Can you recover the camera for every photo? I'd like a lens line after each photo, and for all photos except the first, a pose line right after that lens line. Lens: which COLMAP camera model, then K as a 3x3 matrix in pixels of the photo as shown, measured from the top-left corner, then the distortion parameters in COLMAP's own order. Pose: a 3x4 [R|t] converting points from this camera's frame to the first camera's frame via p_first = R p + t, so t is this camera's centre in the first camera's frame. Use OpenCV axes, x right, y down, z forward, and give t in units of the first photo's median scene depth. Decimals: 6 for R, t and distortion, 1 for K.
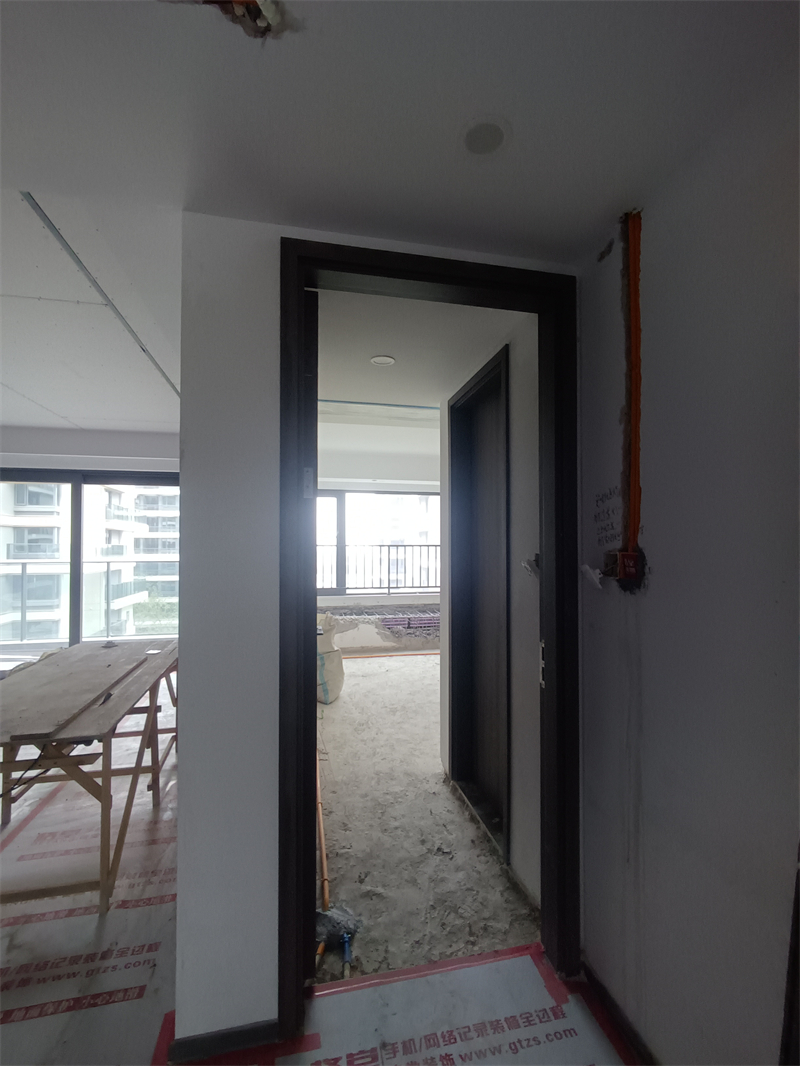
lens RADIAL K [[490.0, 0, 406.8], [0, 490.0, 538.0], [0, 0, 1]] dist [-0.009338, 0.005663]
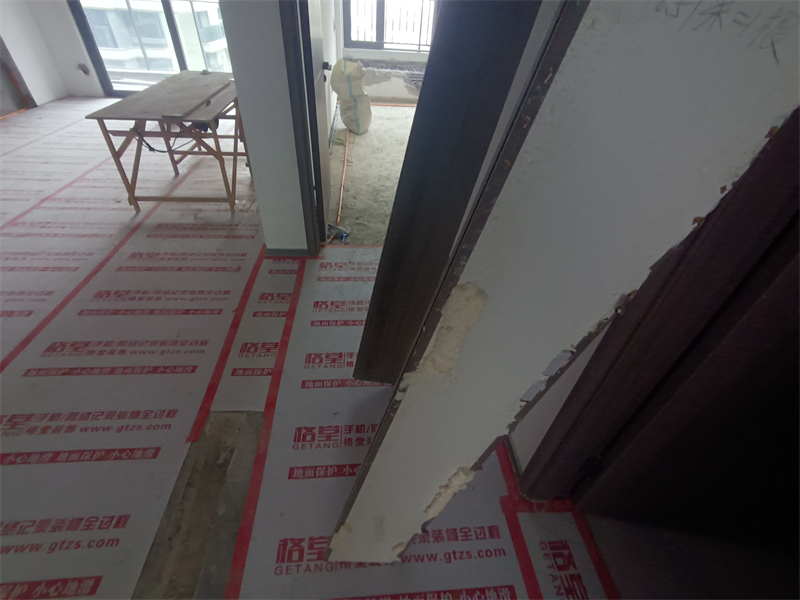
lens RADIAL K [[367.8, 0, 397.4], [0, 367.8, 304.9], [0, 0, 1]] dist [-0.009338, 0.005663]
pose [[0.987975, 0.134777, -0.075762, 0.195765], [-0.052664, 0.754065, 0.654685, -0.007894], [0.145366, -0.642823, 0.752095, -0.266756]]
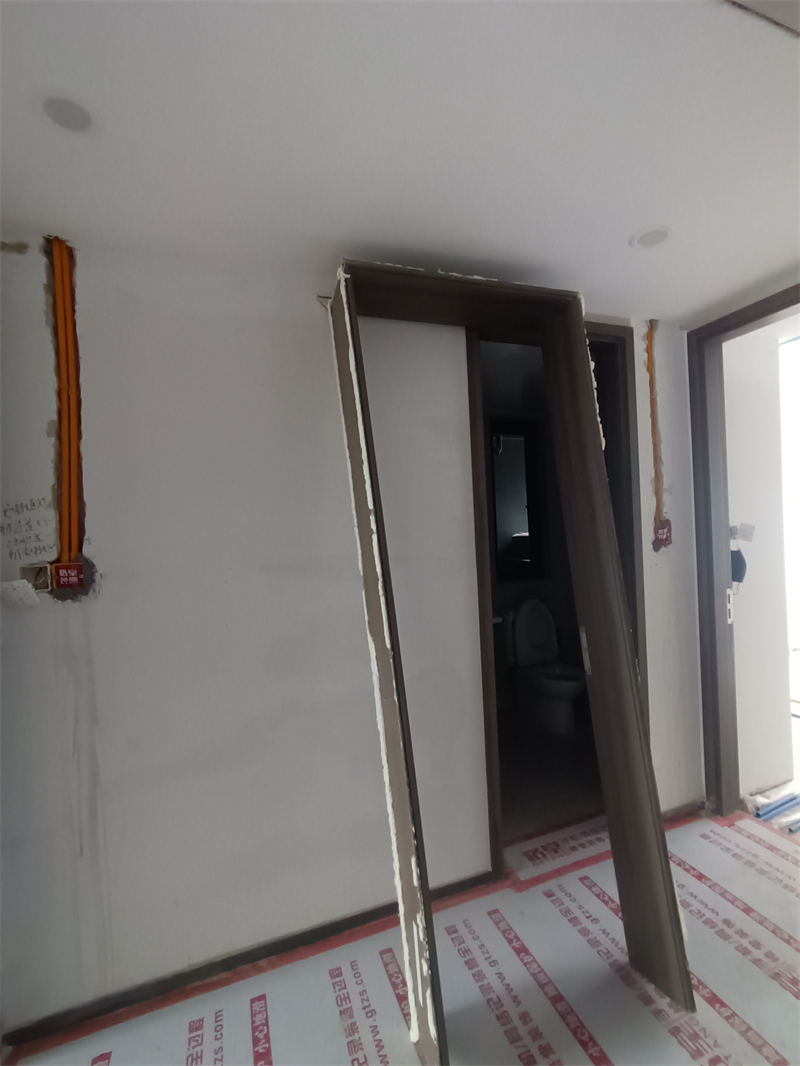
lens RADIAL K [[490.0, 0, 406.8], [0, 490.0, 538.0], [0, 0, 1]] dist [-0.009338, 0.005663]
pose [[-0.136449, -0.006840, 0.990623, -0.384376], [0.032238, 0.999416, 0.011341, -0.006969], [-0.990122, 0.033483, -0.136149, 0.238486]]
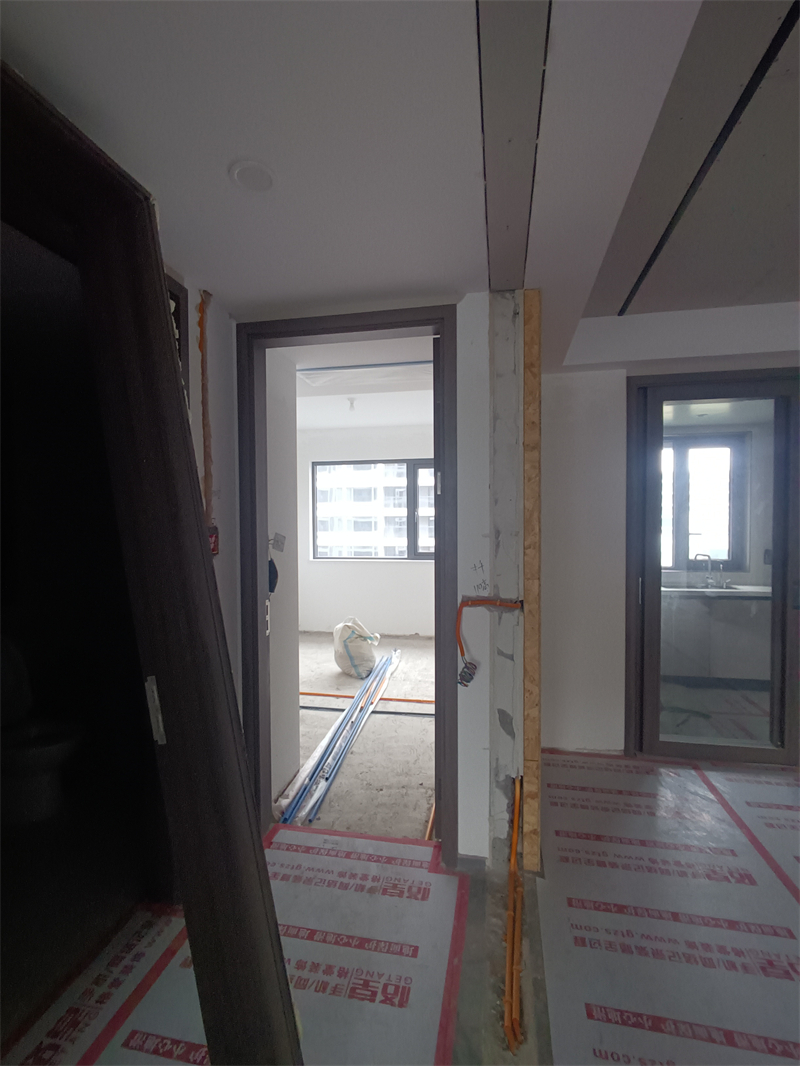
lens RADIAL K [[490.7, 0, 404.1], [0, 490.7, 538.8], [0, 0, 1]] dist [-0.009382, 0.005463]
pose [[-0.914319, -0.006823, 0.404937, -0.145564], [-0.001504, 0.999908, 0.013451, -0.006362], [-0.404992, 0.011690, -0.914246, 0.236338]]
